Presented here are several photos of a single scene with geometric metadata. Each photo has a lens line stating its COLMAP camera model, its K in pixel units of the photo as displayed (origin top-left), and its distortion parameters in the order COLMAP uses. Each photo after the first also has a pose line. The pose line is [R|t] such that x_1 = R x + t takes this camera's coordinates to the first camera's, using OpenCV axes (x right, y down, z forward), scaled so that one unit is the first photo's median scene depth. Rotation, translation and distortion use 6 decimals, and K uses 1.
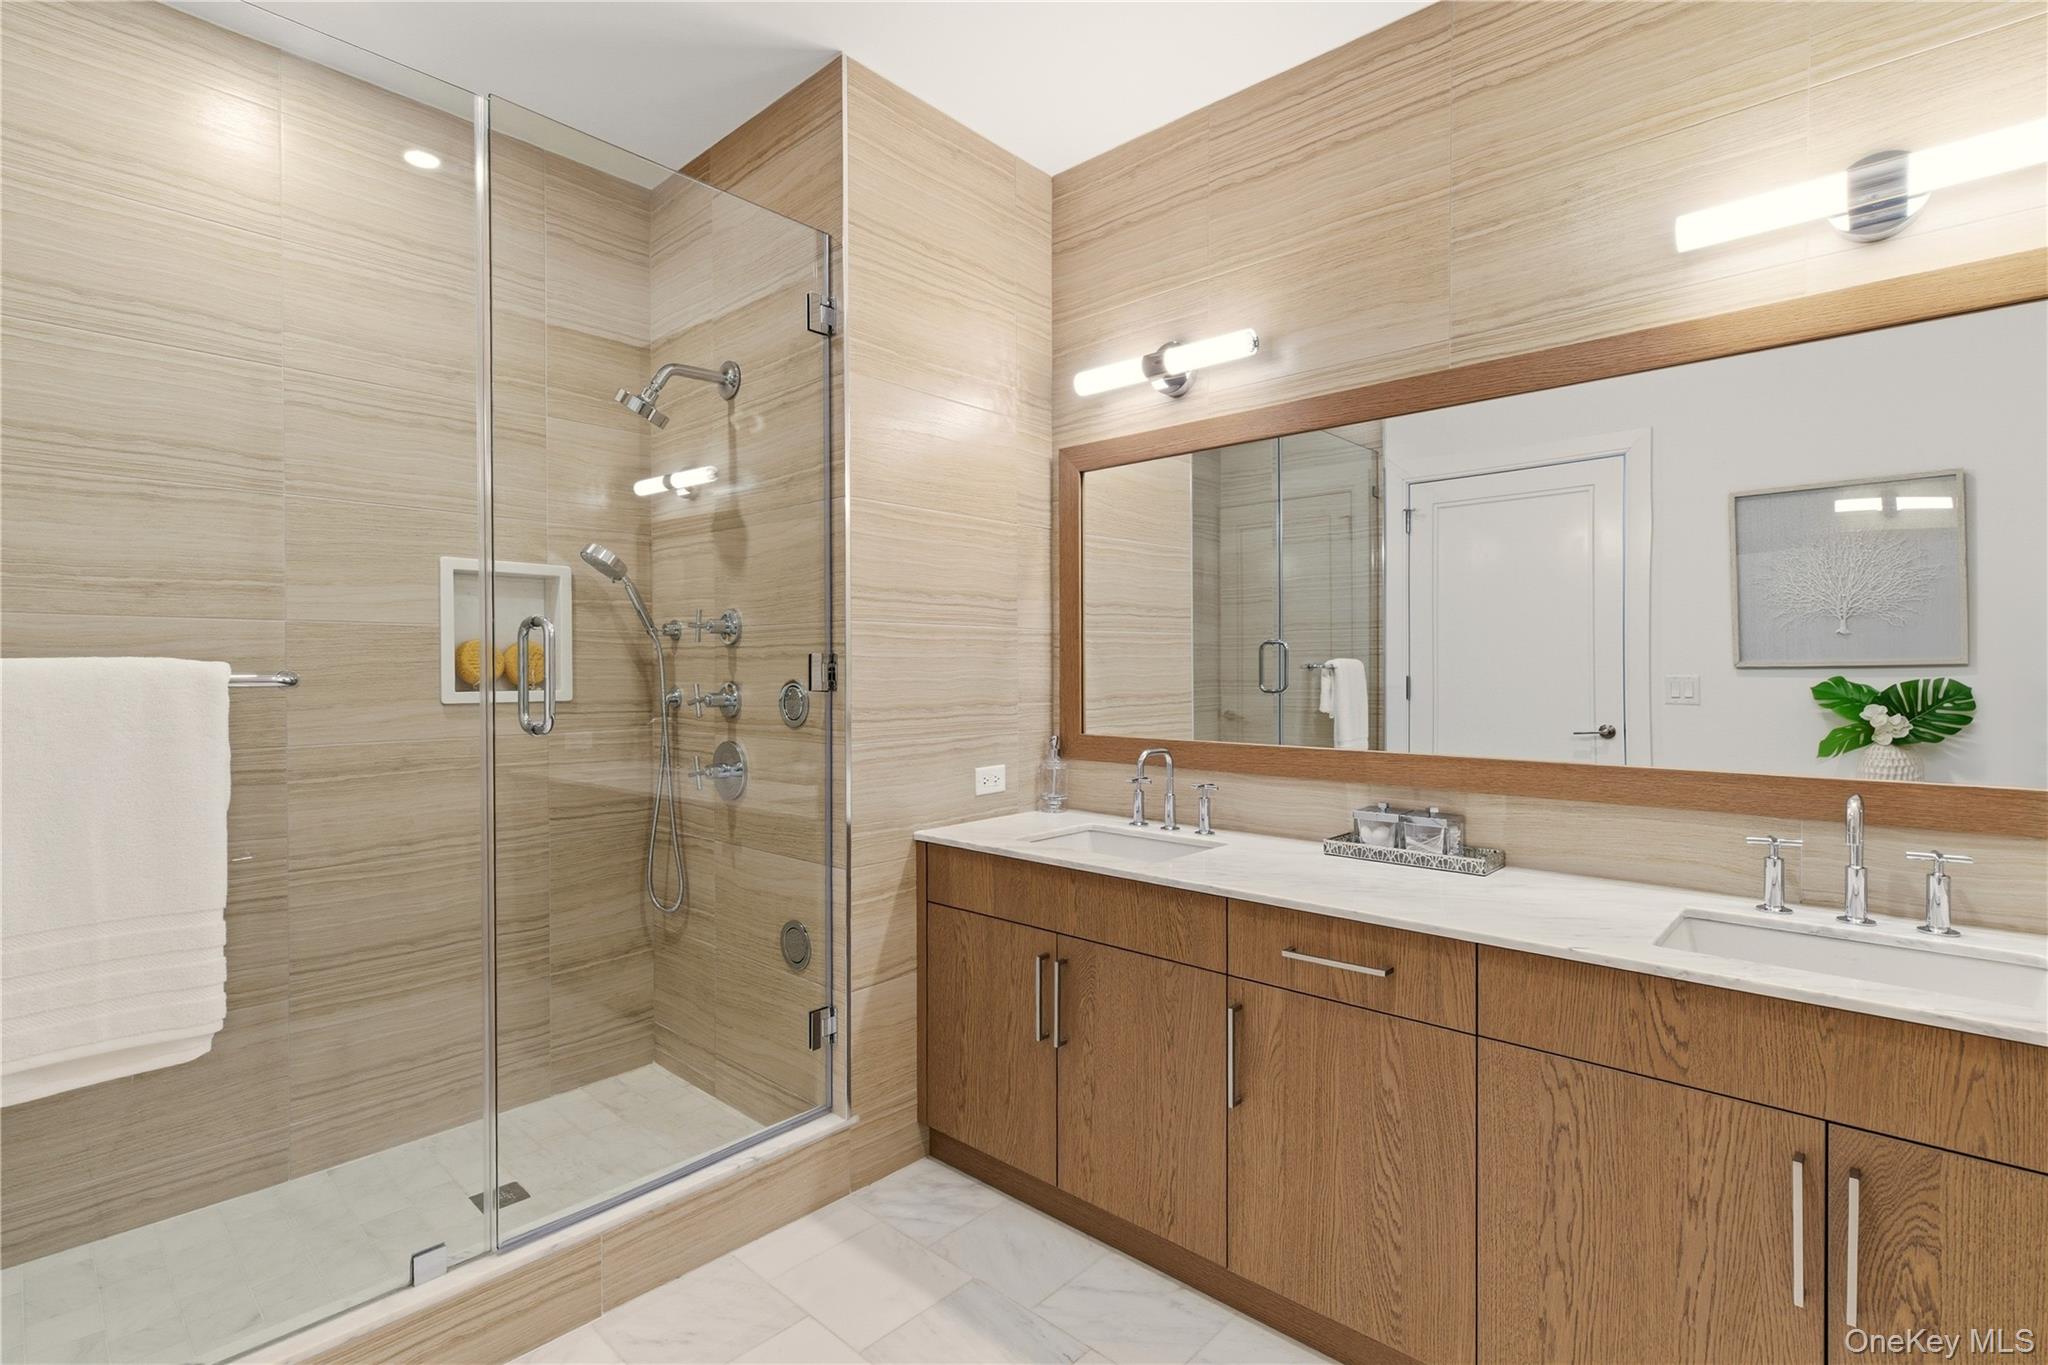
lens RADIAL K [[971.5, 0, 1018.6], [0, 971.5, 671.6], [0, 0, 1]] dist [0.001652, -0.000043]
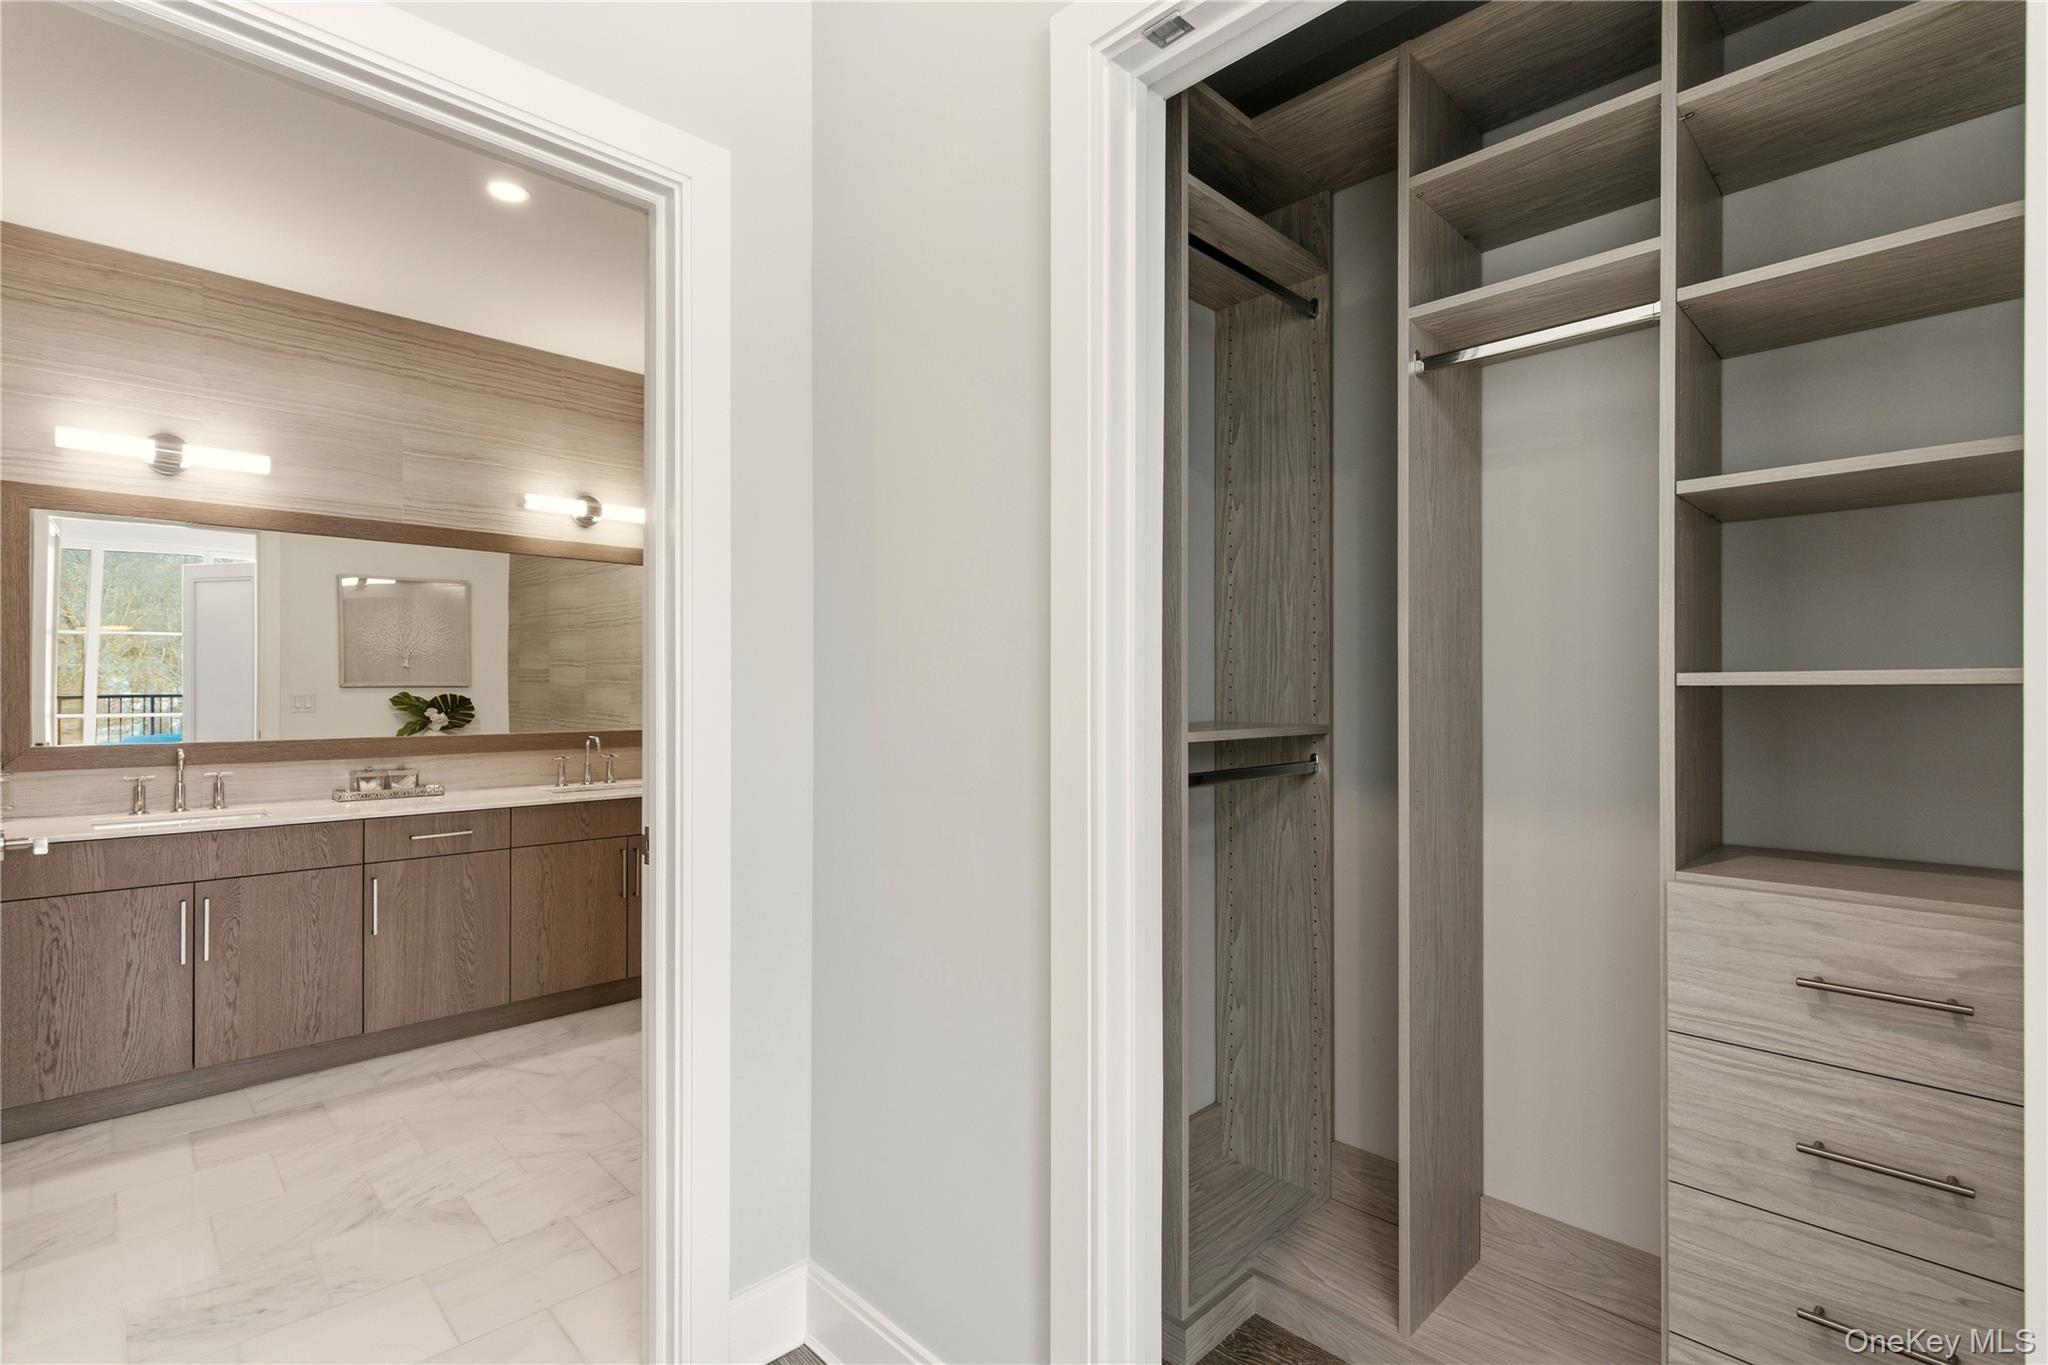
lens RADIAL K [[932.4, 0, 1020.5], [0, 932.4, 685.8], [0, 0, 1]] dist [0.002896, -0.000349]
pose [[0.029168, 0.002222, 0.999572, -0.799954], [0.000424, 0.999997, -0.002235, -0.002068], [-0.999574, 0.000489, 0.029167, -0.126699]]
